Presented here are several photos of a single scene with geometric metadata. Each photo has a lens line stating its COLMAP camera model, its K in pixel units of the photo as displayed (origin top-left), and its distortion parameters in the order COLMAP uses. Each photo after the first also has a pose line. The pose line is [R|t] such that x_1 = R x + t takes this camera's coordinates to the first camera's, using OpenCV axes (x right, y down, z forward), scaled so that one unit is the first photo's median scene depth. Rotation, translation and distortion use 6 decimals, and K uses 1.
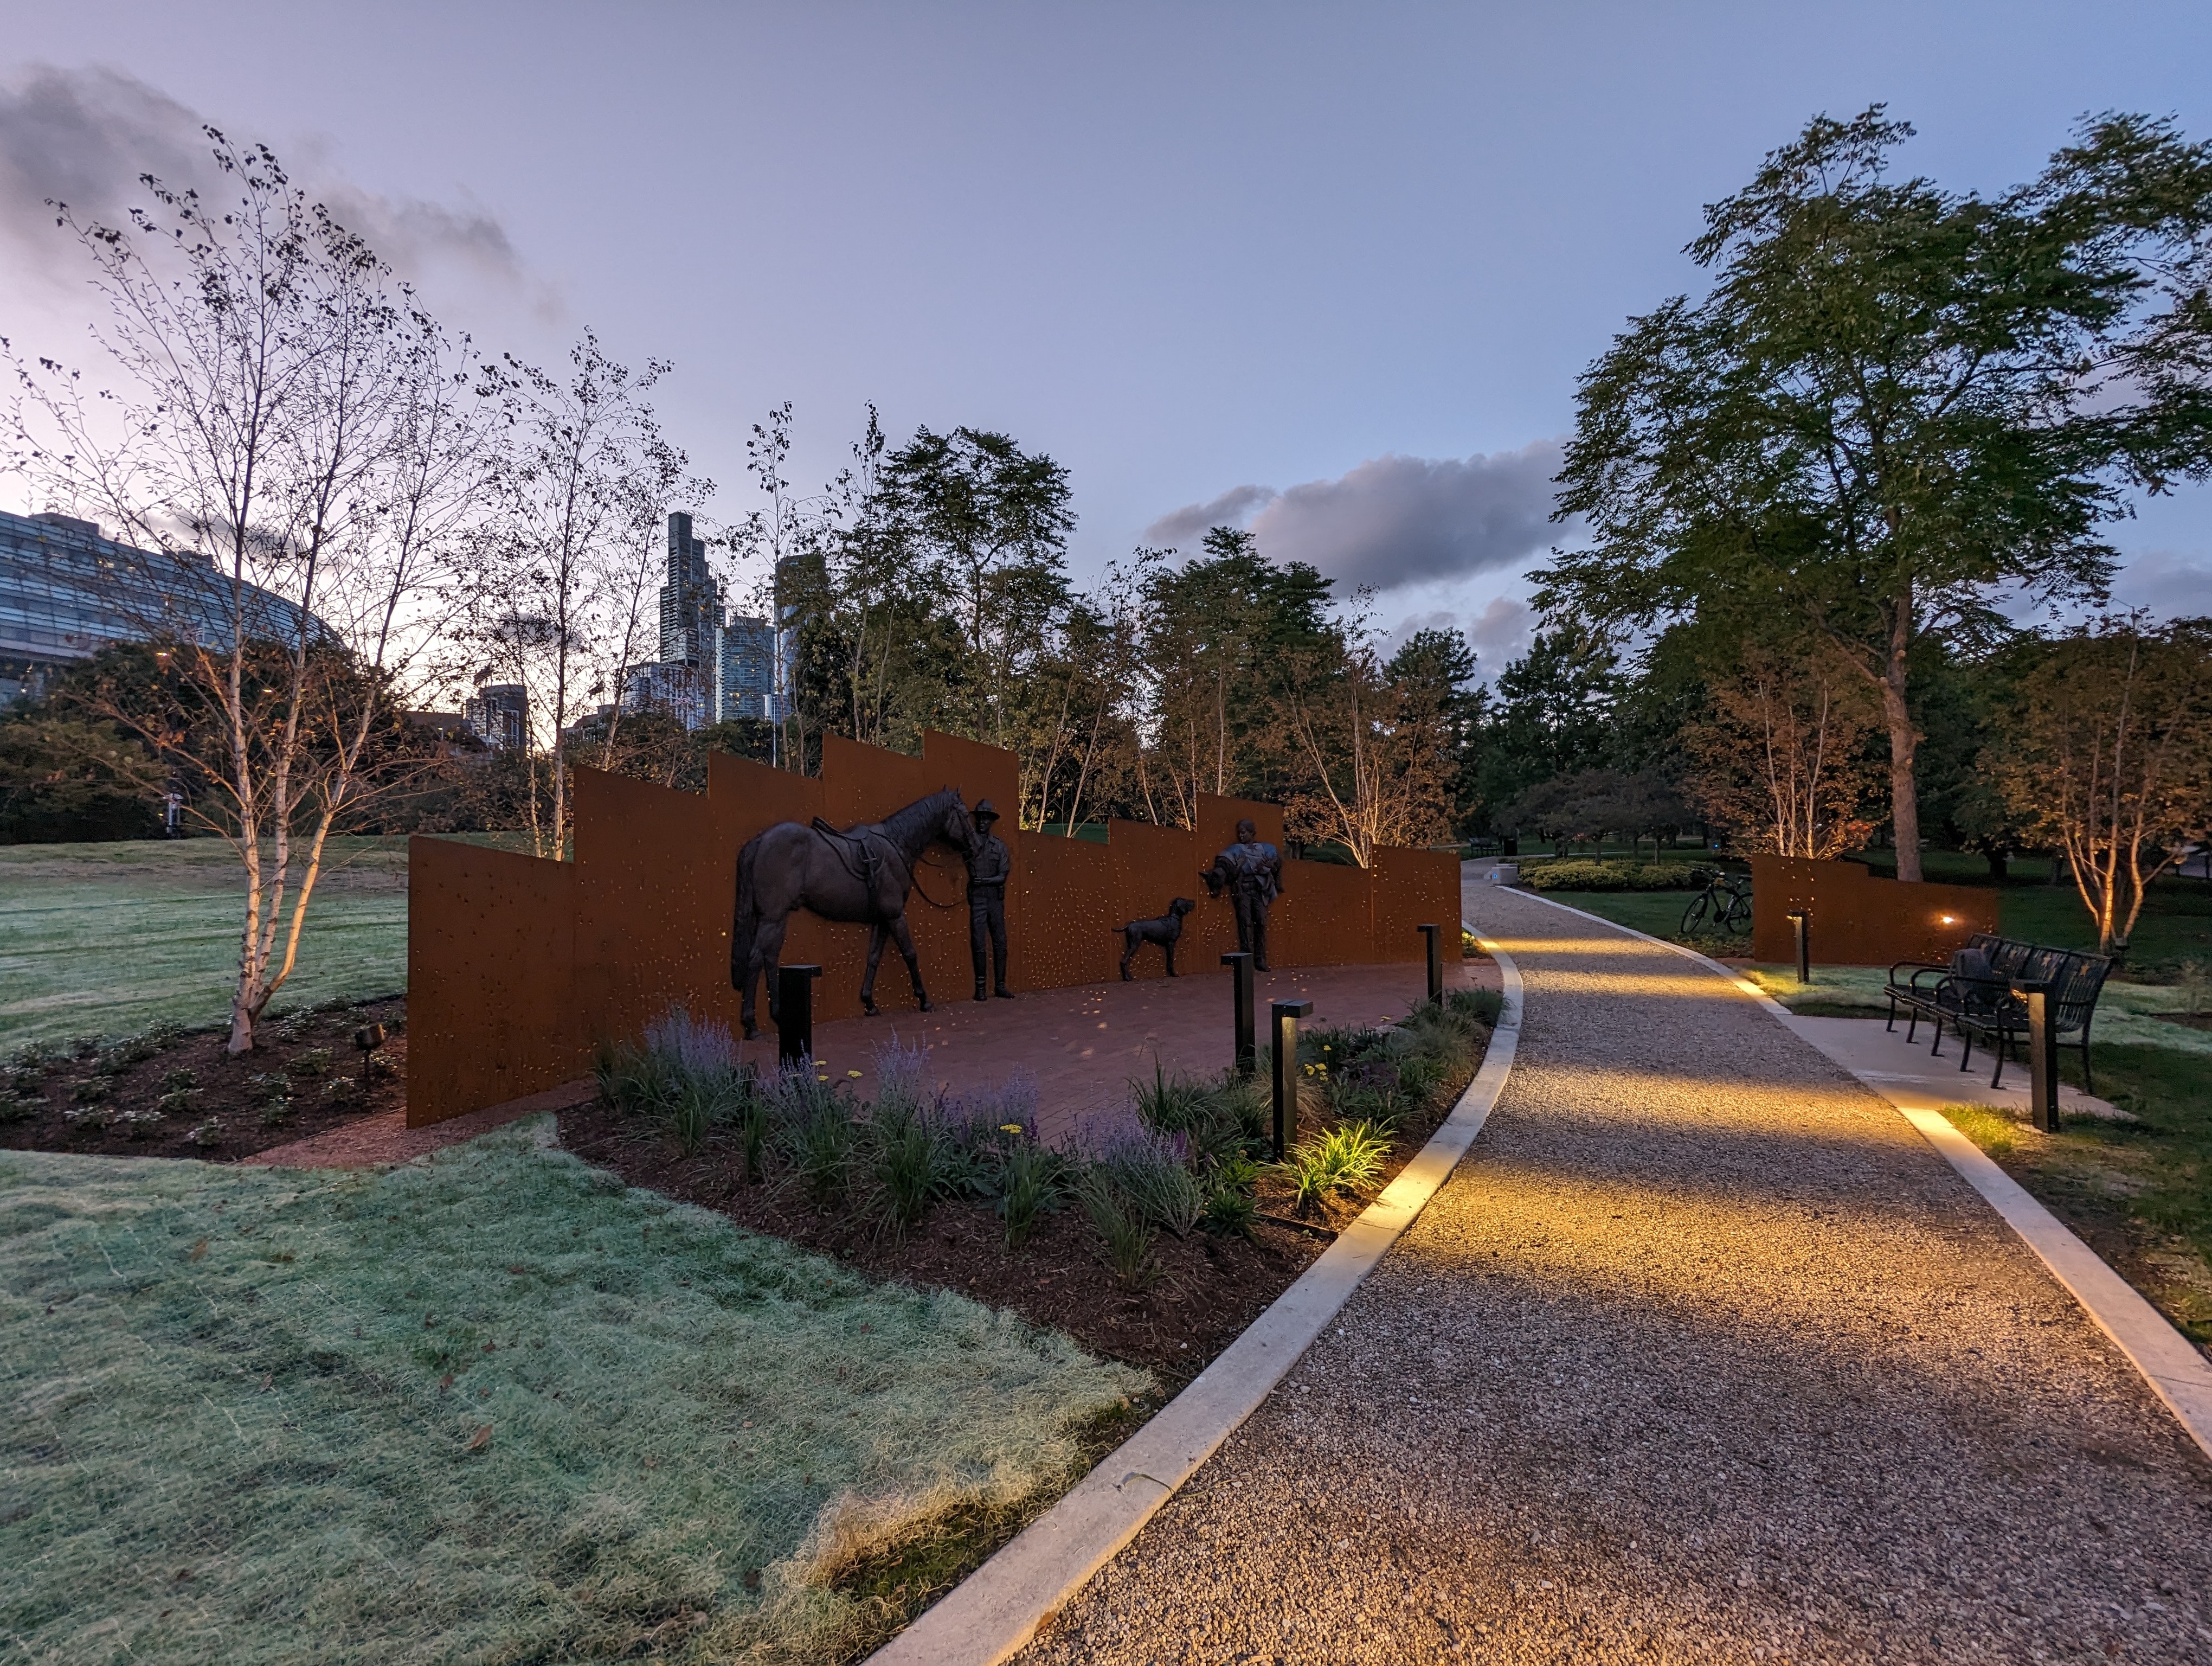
lens RADIAL K [[1061.8, 0, 1098.5], [0, 1061.8, 846.7], [0, 0, 1]] dist [-0.002895, 0.002474]
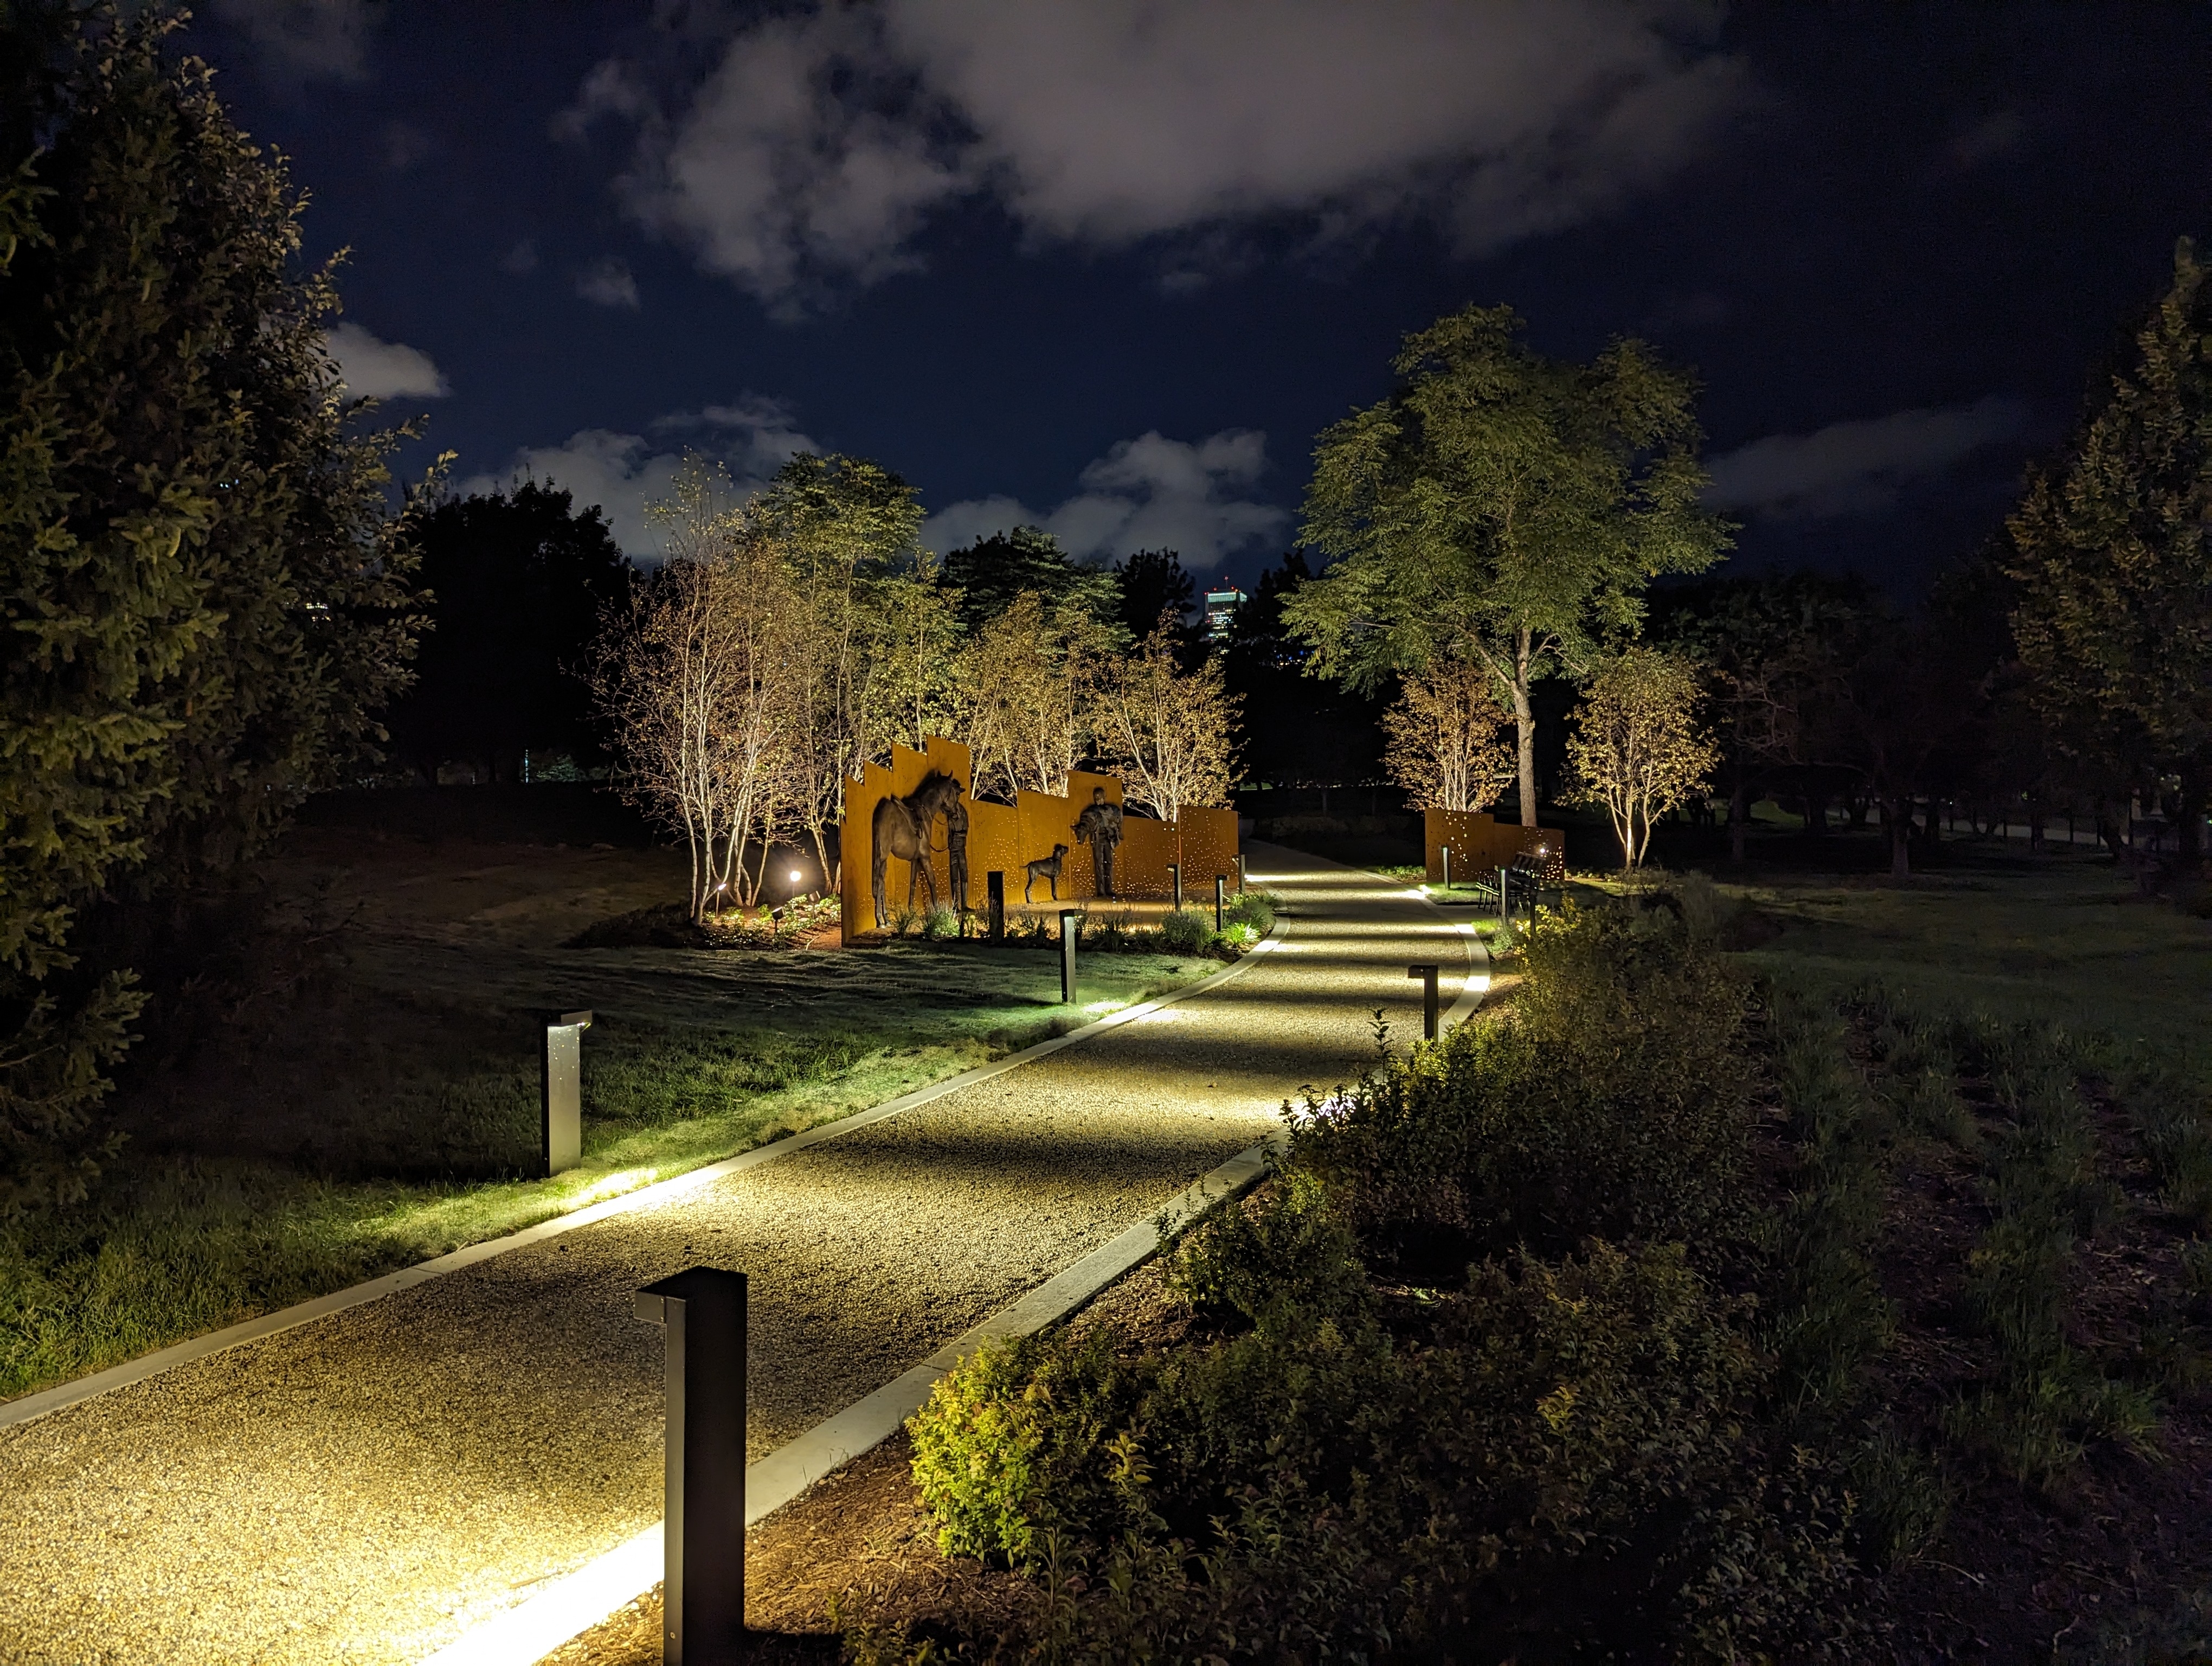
lens RADIAL K [[1572.7, 0, 1102.2], [0, 1572.7, 831.7], [0, 0, 1]] dist [0.002678, 0.000072]
pose [[0.954631, -0.014403, 0.297442, -0.403756], [0.009177, 0.999778, 0.018960, -0.005113], [-0.297649, -0.015370, 0.954552, -0.834161]]
